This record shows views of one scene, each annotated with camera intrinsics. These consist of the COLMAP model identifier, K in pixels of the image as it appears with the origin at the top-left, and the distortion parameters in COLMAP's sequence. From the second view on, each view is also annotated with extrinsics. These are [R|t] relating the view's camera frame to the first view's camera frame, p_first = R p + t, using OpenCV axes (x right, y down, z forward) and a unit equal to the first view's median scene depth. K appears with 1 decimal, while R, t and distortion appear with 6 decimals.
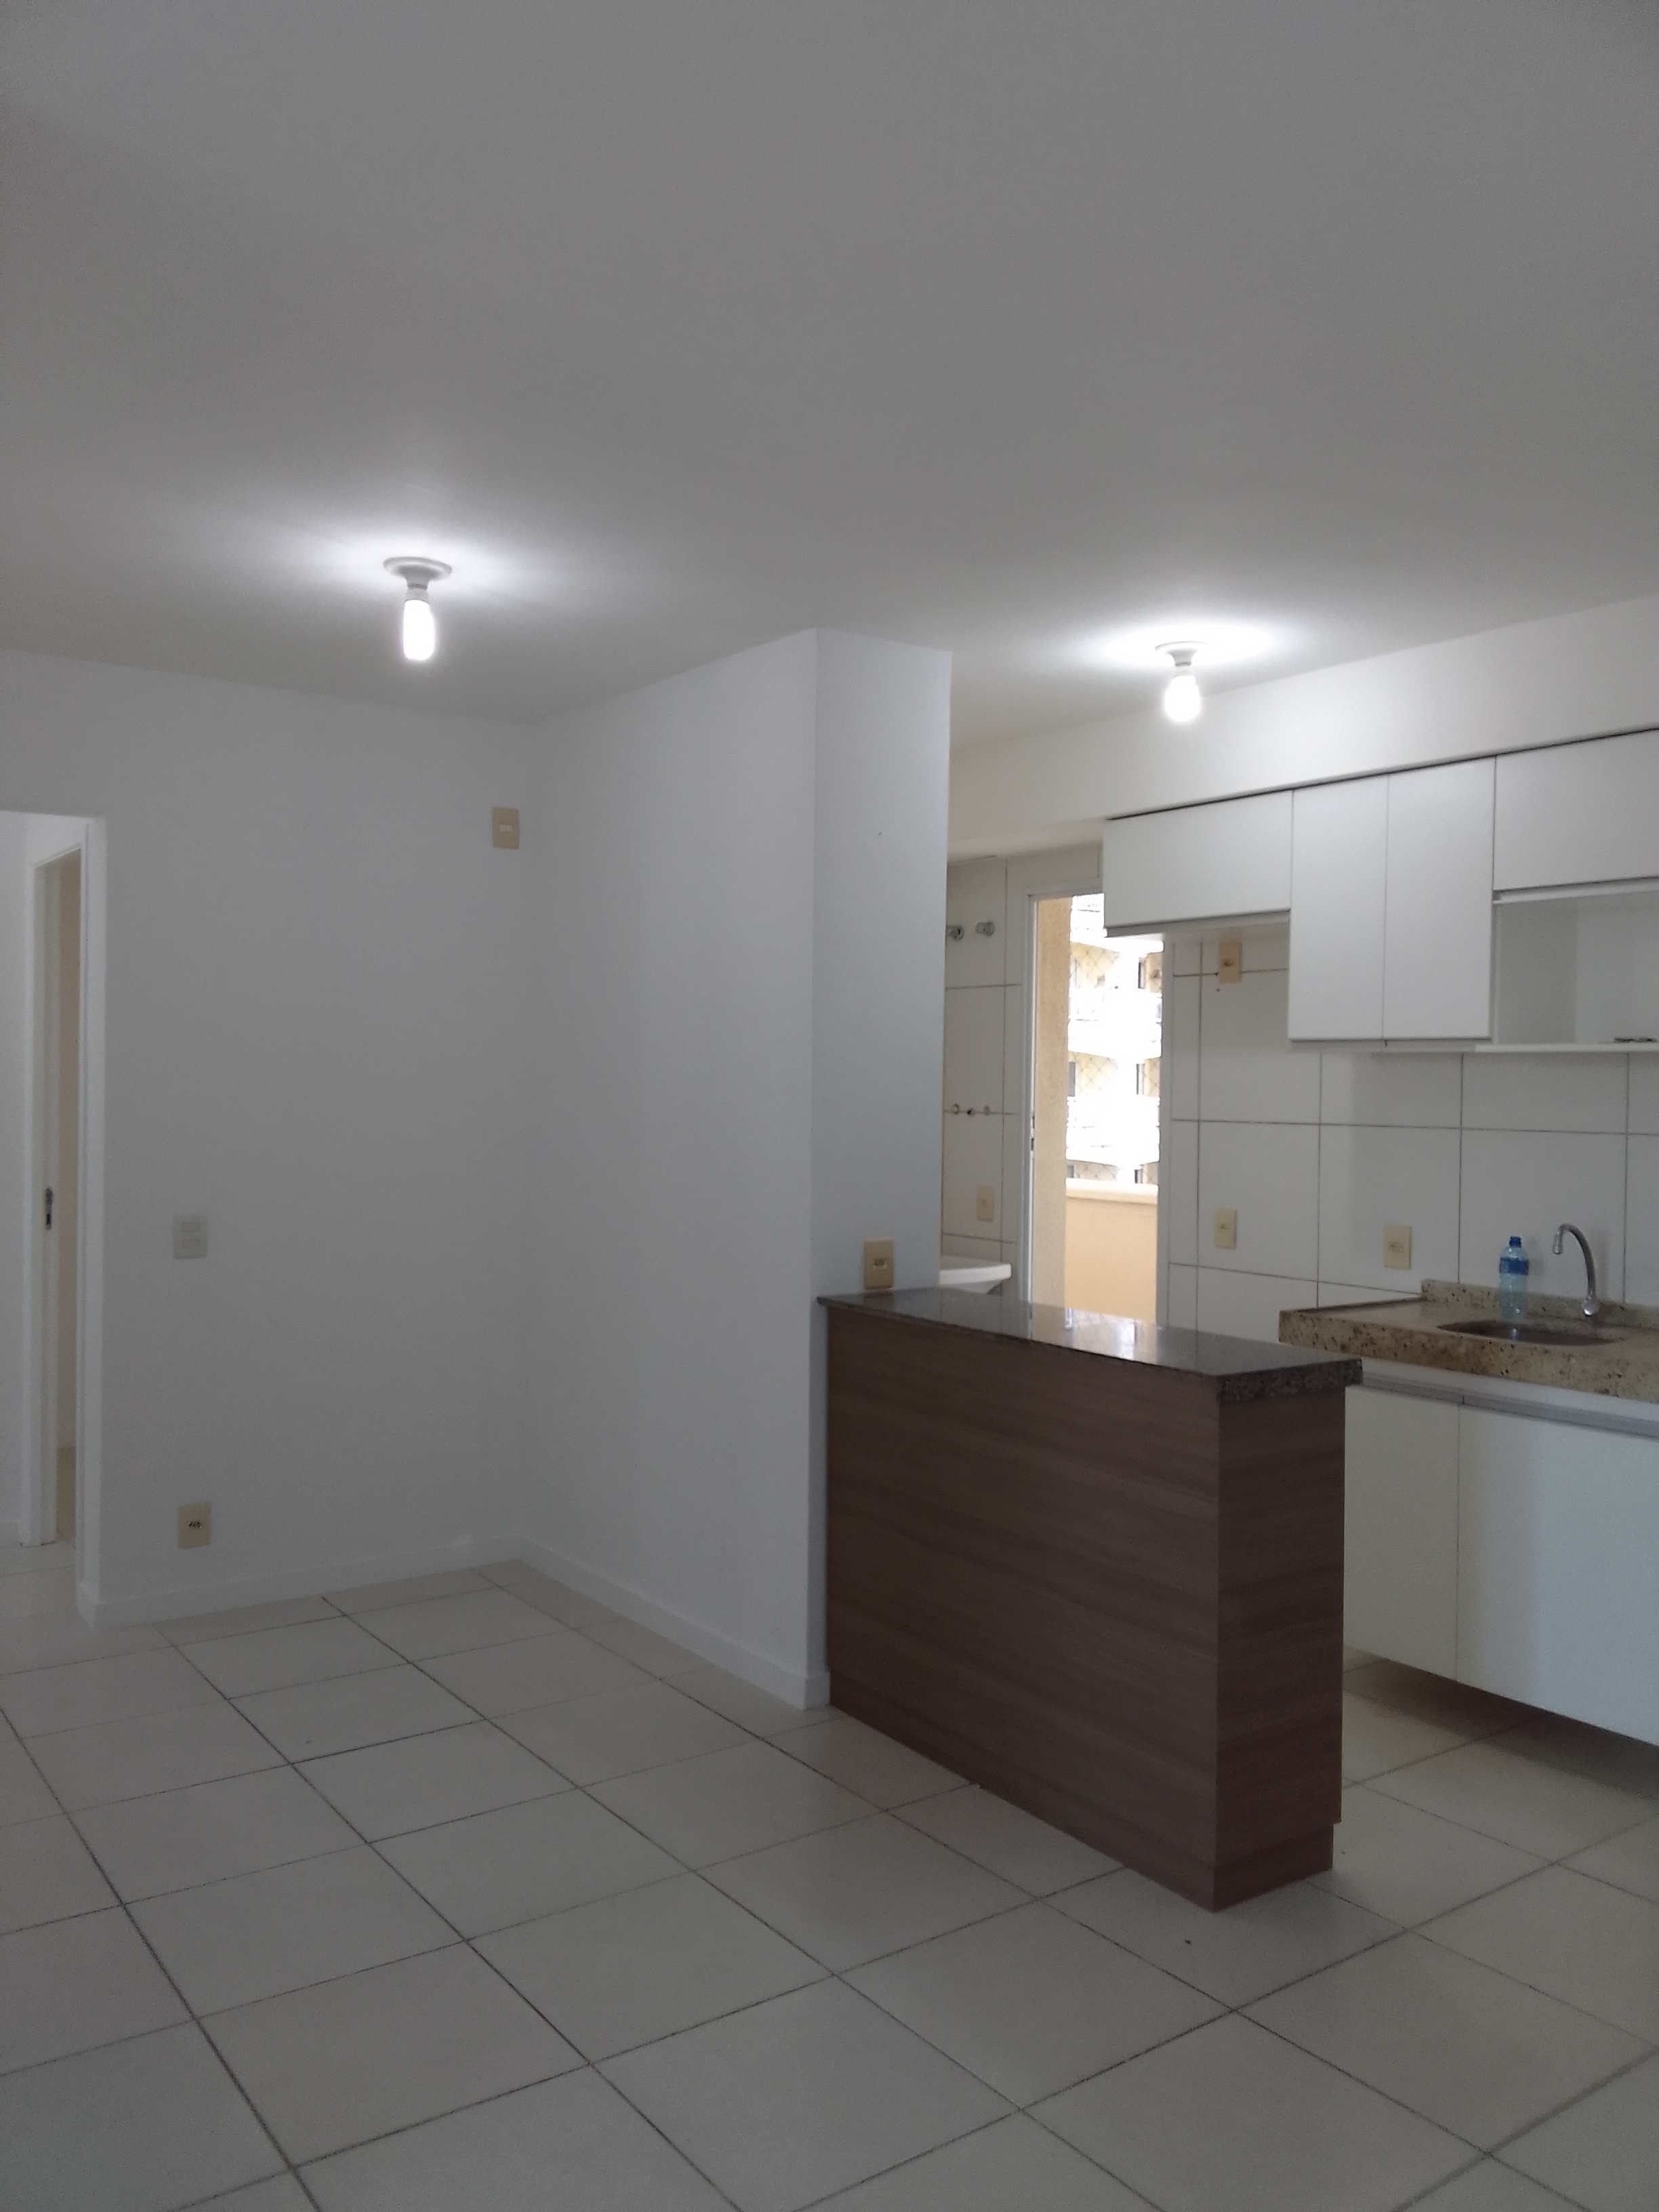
lens RADIAL K [[1699.6, 0, 807.1], [0, 1699.6, 1106.3], [0, 0, 1]] dist [0.127596, -0.321259]
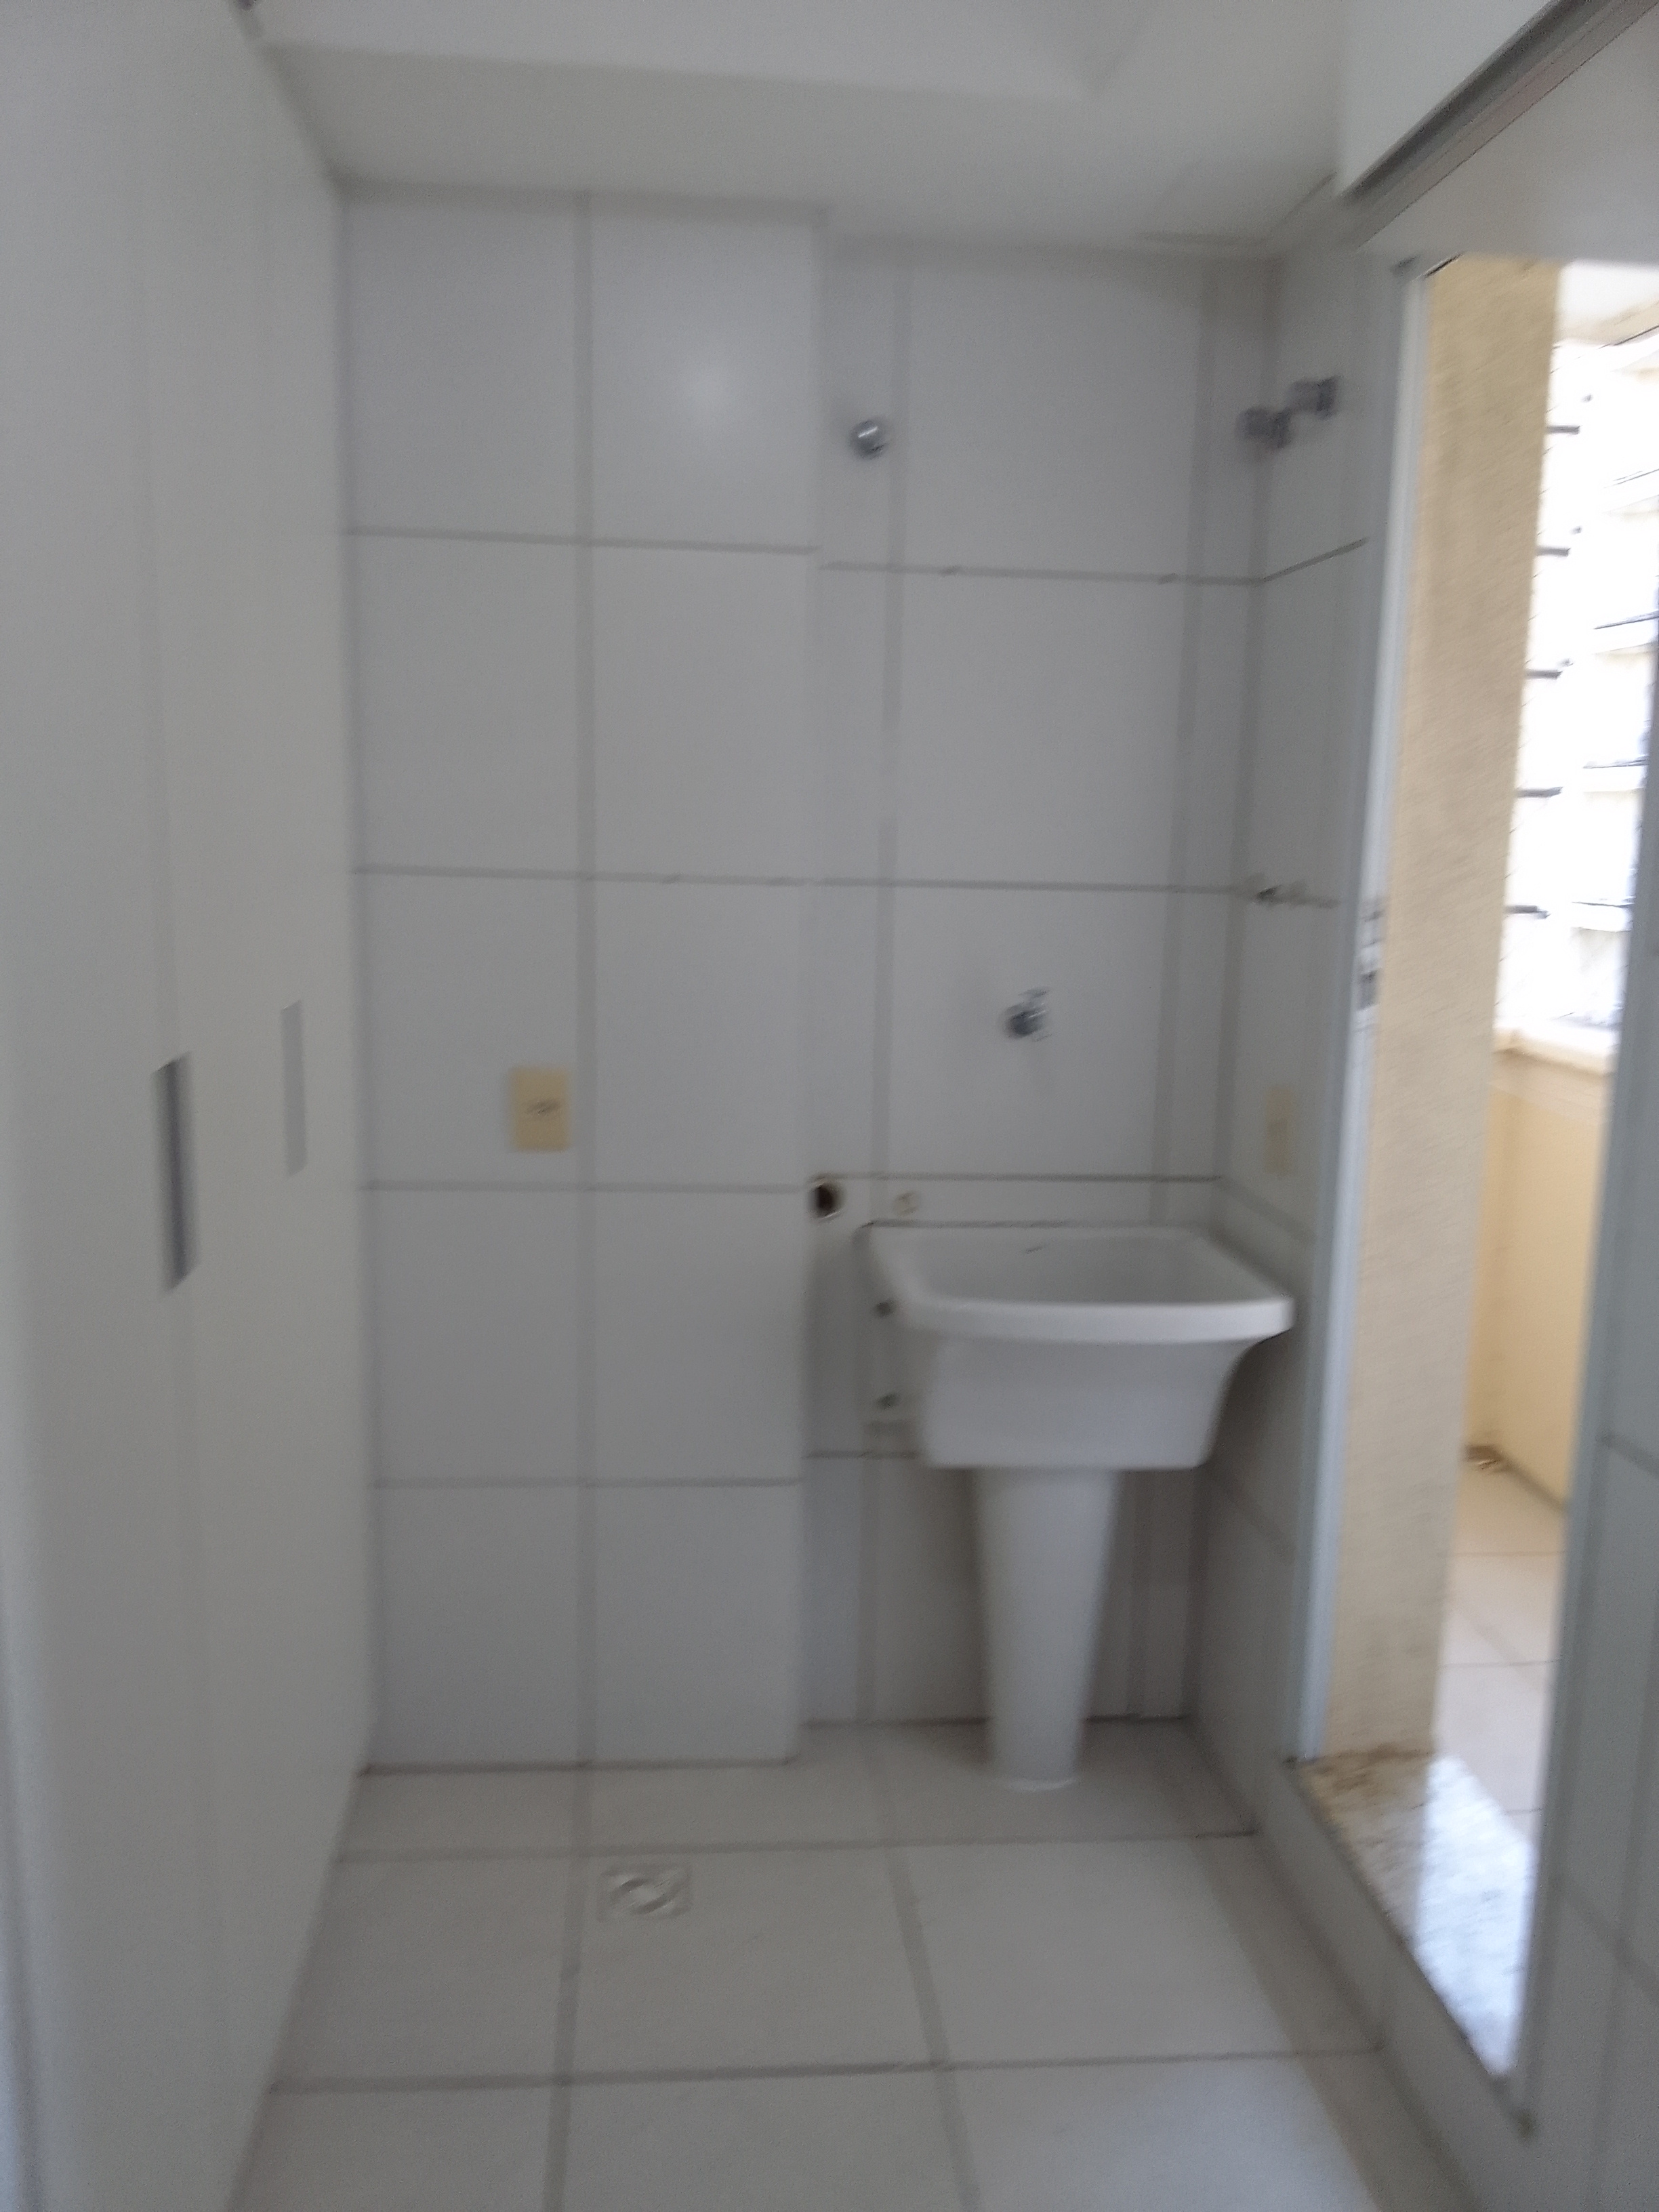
lens RADIAL K [[1708.6, 0, 818.0], [0, 1708.6, 1108.3], [0, 0, 1]] dist [0.077360, -0.132782]
pose [[0.859131, 0.089683, -0.503836, 0.302993], [-0.016697, 0.988913, 0.147556, -0.007033], [0.511483, -0.118358, 0.851103, 0.855693]]
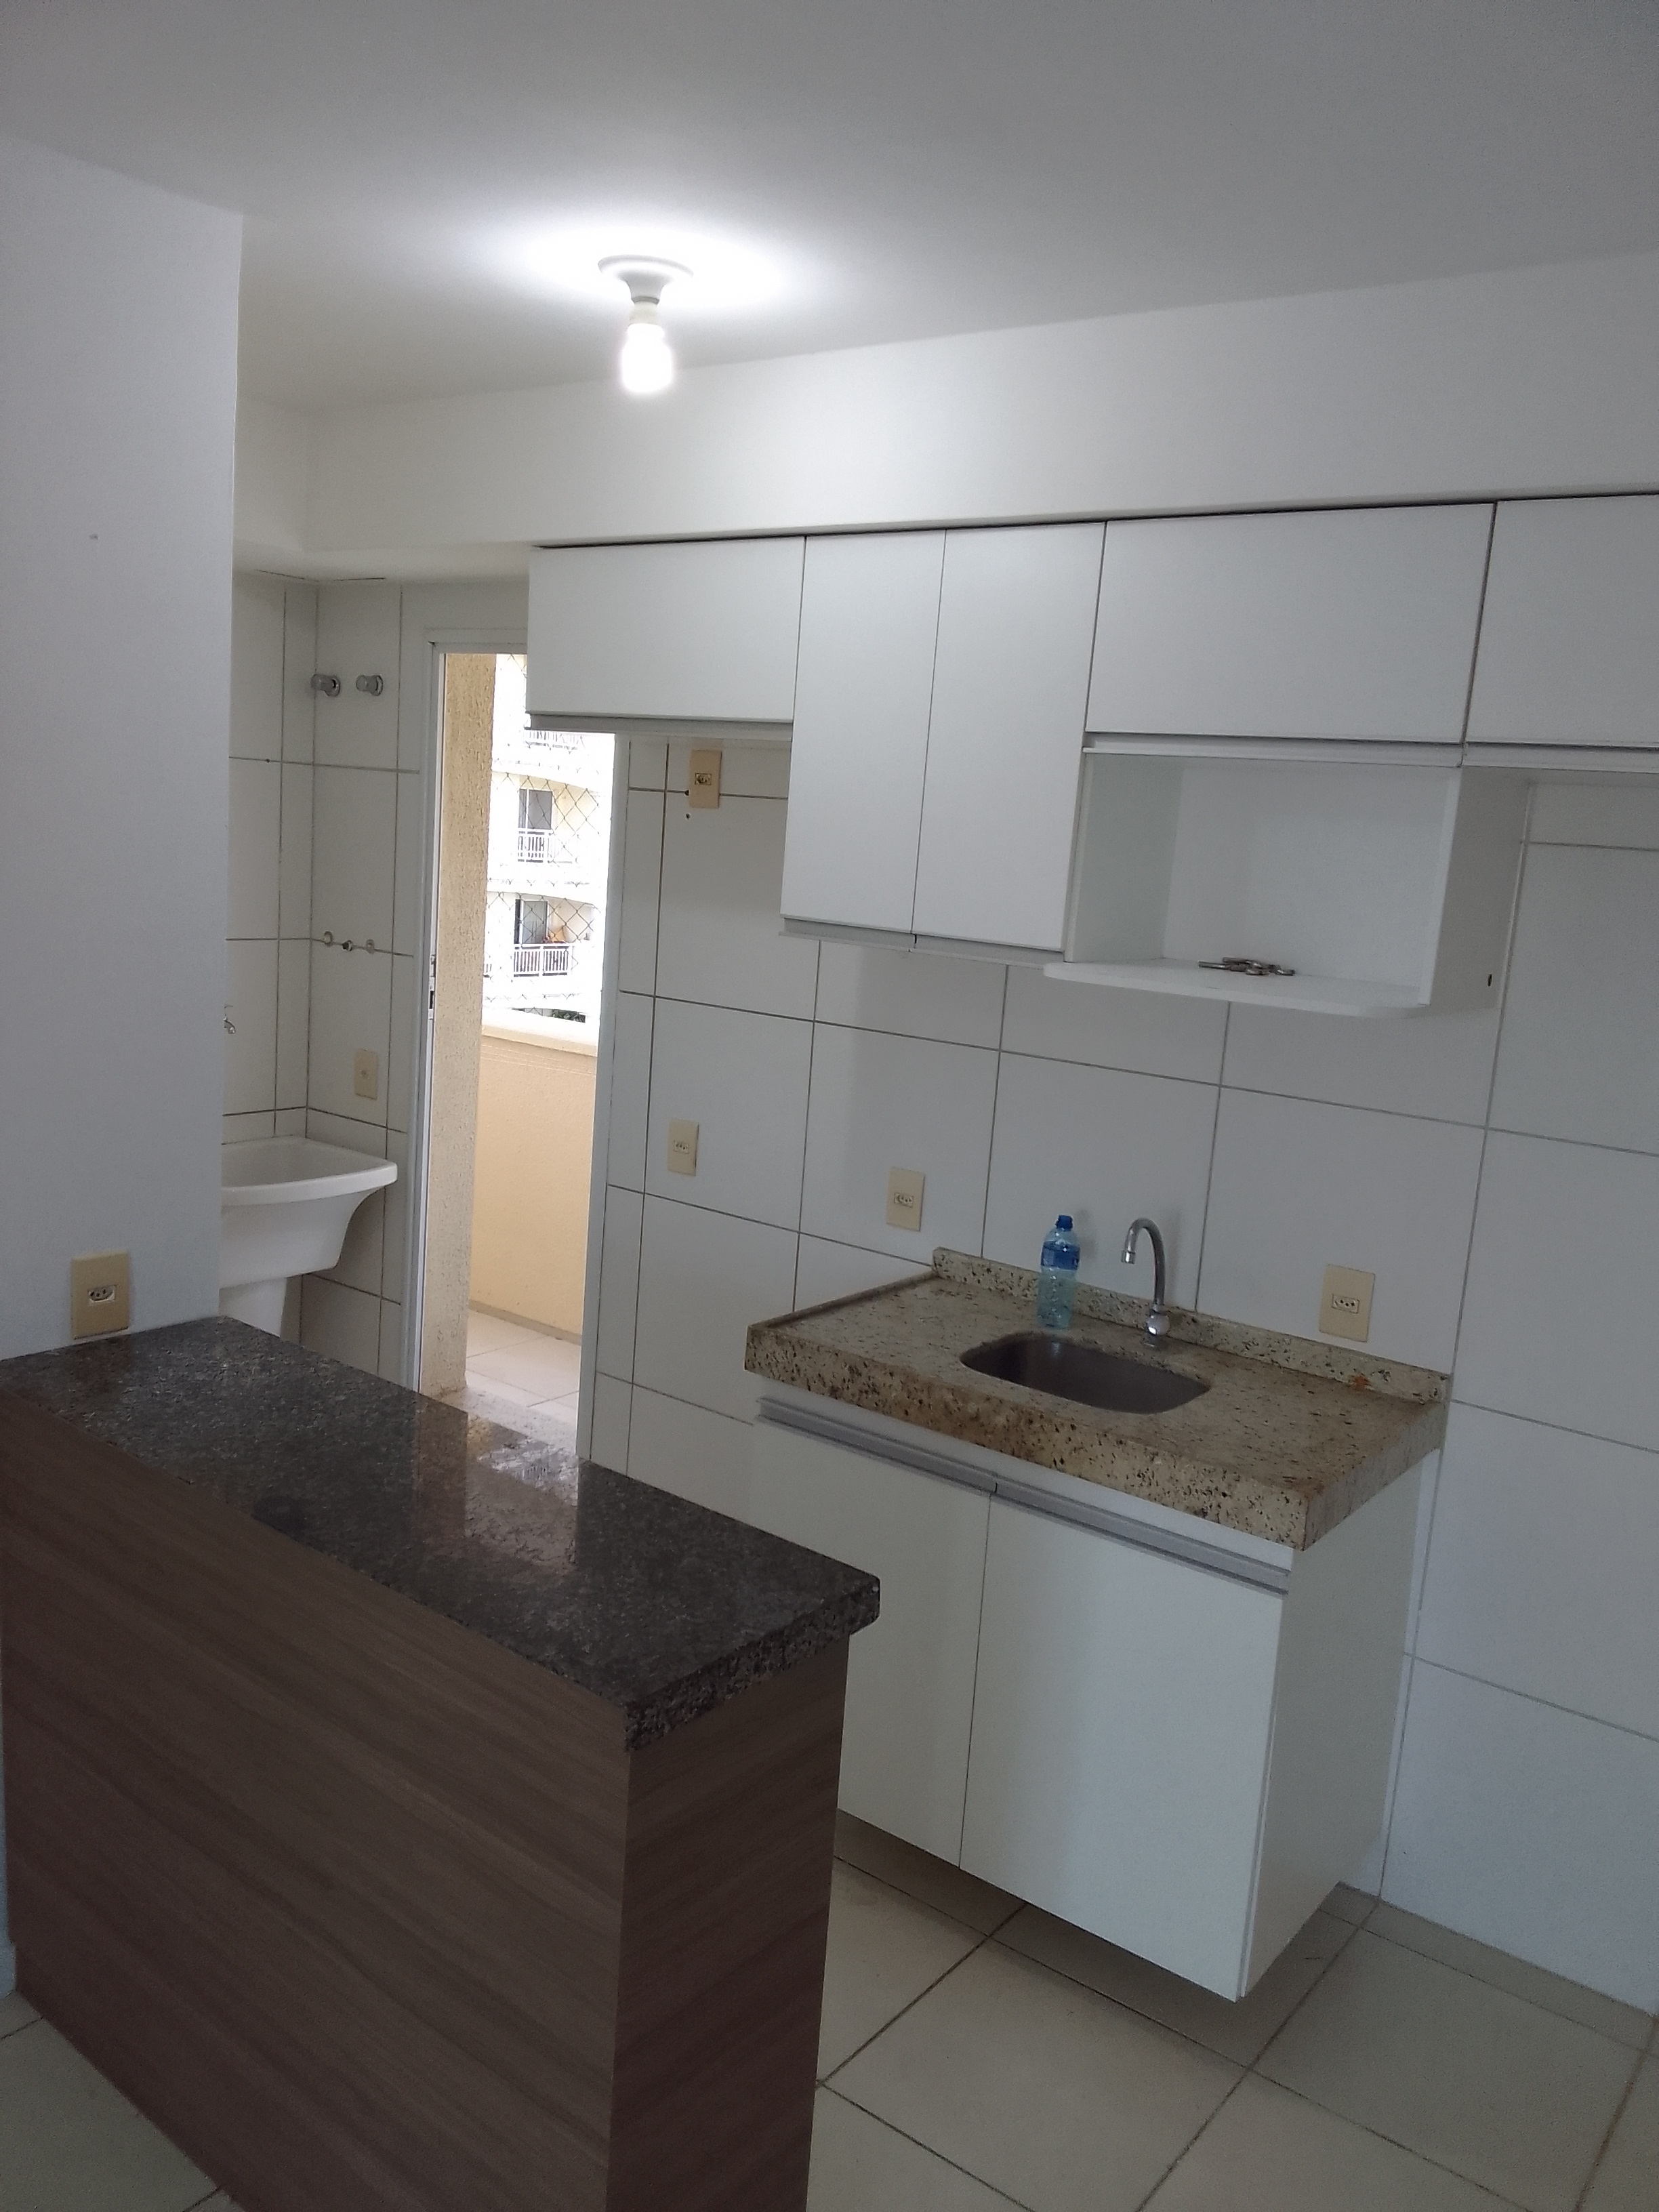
lens RADIAL K [[1708.6, 0, 818.0], [0, 1708.6, 1108.3], [0, 0, 1]] dist [0.077360, -0.132782]
pose [[0.952280, 0.006864, 0.305147, 0.091942], [-0.056828, 0.986253, 0.155161, -0.074725], [-0.299888, -0.165098, 0.939580, 0.360560]]
